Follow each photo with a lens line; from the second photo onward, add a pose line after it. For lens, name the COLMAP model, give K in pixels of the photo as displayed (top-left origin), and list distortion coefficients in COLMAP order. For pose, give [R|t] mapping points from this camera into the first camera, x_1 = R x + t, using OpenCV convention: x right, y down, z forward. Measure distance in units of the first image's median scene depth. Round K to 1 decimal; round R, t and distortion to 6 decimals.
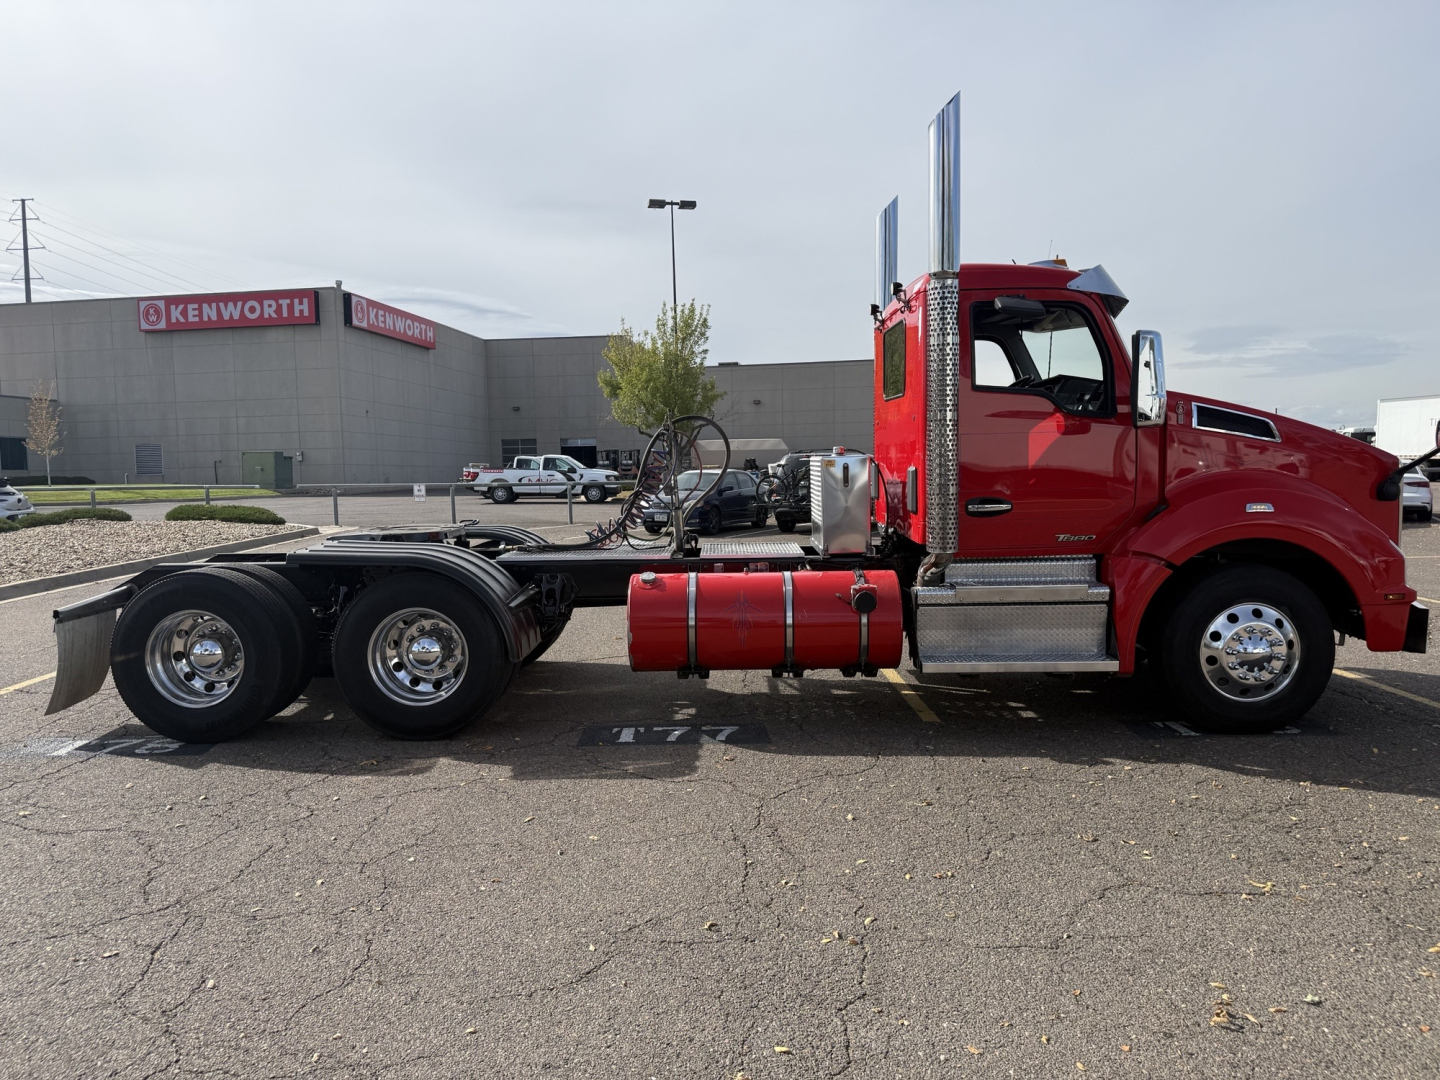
lens RADIAL K [[1015.6, 0, 720.0], [0, 1015.6, 540.0], [0, 0, 1]] dist [0.046754, -0.001942]
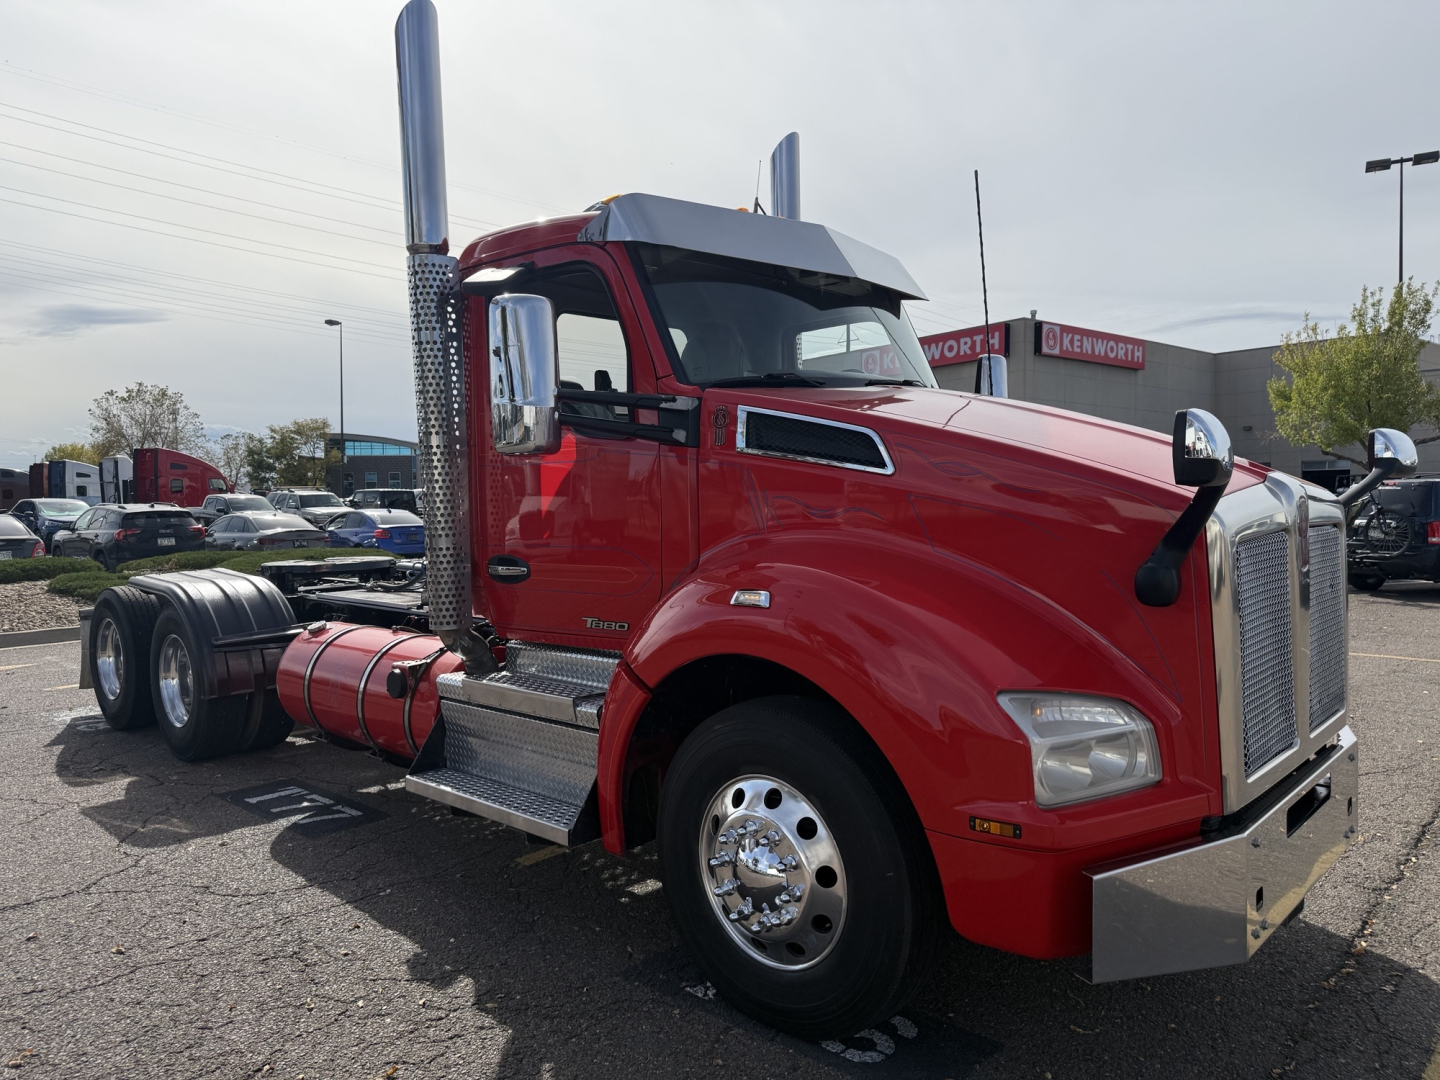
lens RADIAL K [[1024.8, 0, 720.0], [0, 1024.8, 540.0], [0, 0, 1]] dist [-0.010072, -0.001419]
pose [[0.729265, 0.028070, -0.683655, 0.114179], [-0.046227, 0.998897, -0.008297, -0.007164], [0.682668, 0.037654, 0.729758, 0.080074]]
